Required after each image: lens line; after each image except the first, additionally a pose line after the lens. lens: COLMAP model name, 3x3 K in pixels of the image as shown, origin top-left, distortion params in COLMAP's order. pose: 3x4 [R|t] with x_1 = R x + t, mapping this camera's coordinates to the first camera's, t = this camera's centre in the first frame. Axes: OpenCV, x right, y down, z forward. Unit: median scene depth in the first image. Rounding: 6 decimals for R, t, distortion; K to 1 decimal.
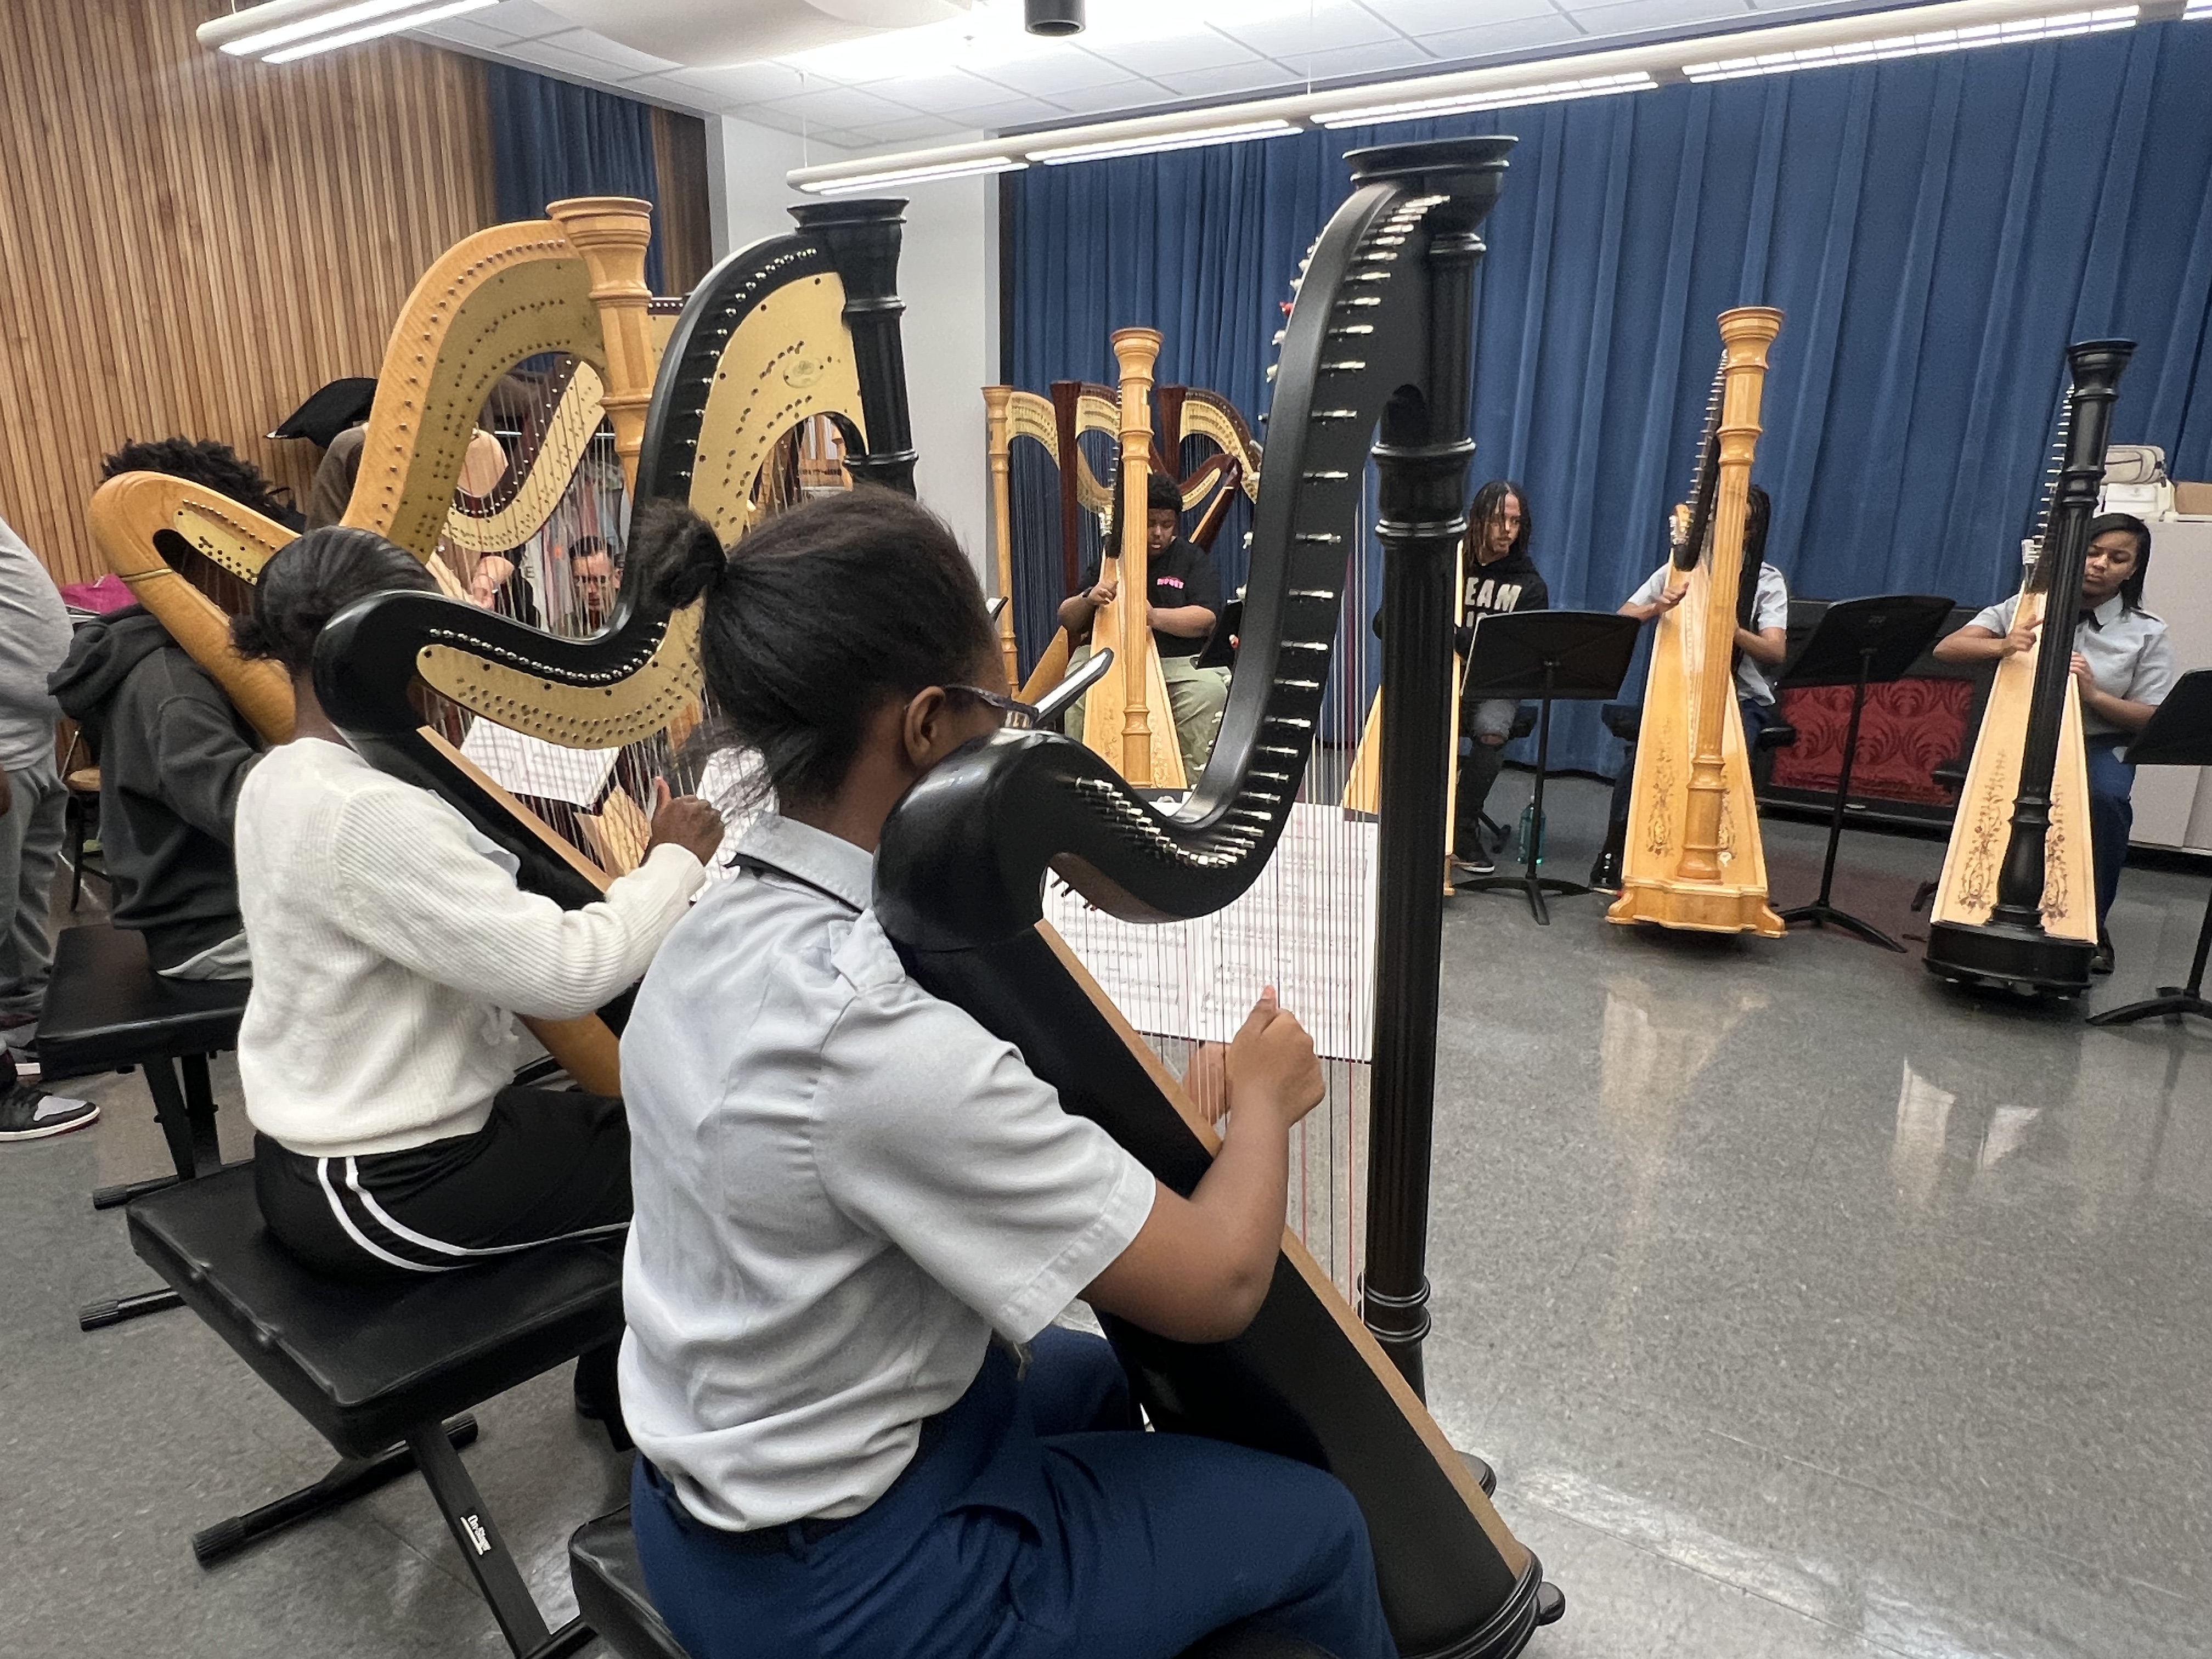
lens RADIAL K [[1353.5, 0, 1106.0], [0, 1353.5, 829.5], [0, 0, 1]] dist [0.001023, -0.003790]
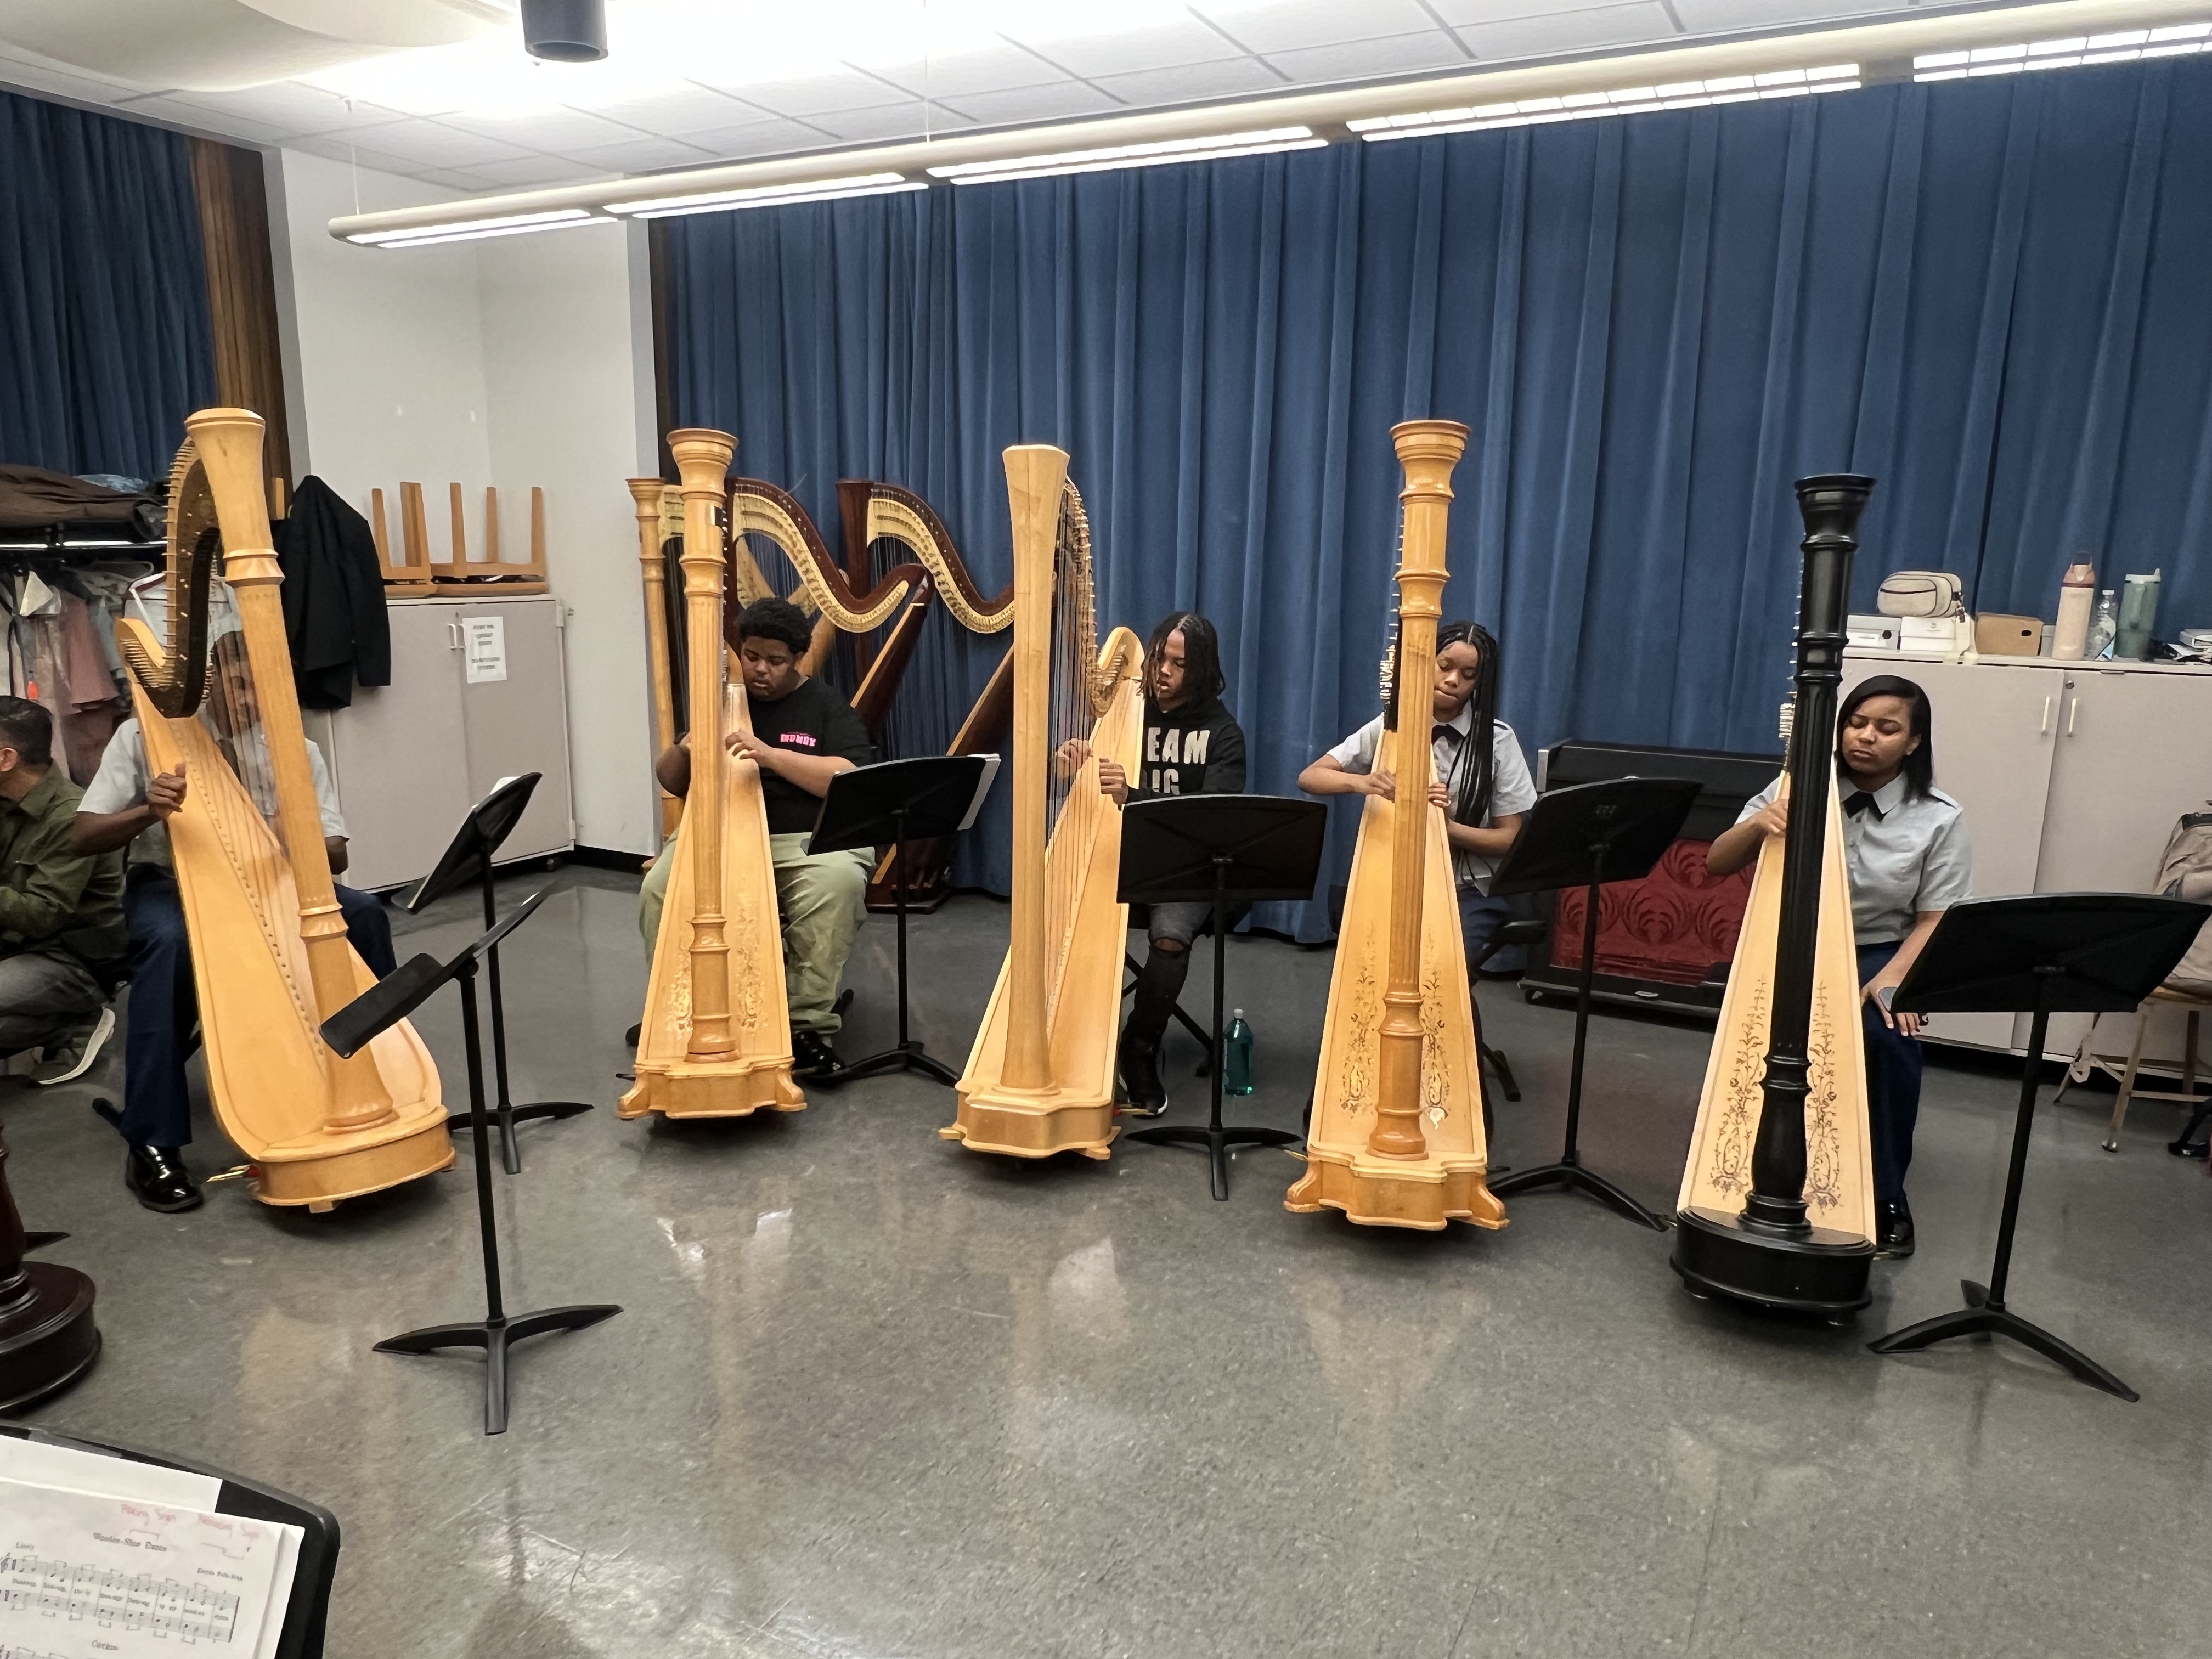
lens RADIAL K [[1498.6, 0, 1112.3], [0, 1498.6, 836.5], [0, 0, 1]] dist [-0.000035, -0.004974]
pose [[0.995030, -0.018129, 0.097912, 0.195733], [0.024022, 0.997949, -0.059341, -0.093673], [-0.096635, 0.061398, 0.993424, 0.160781]]
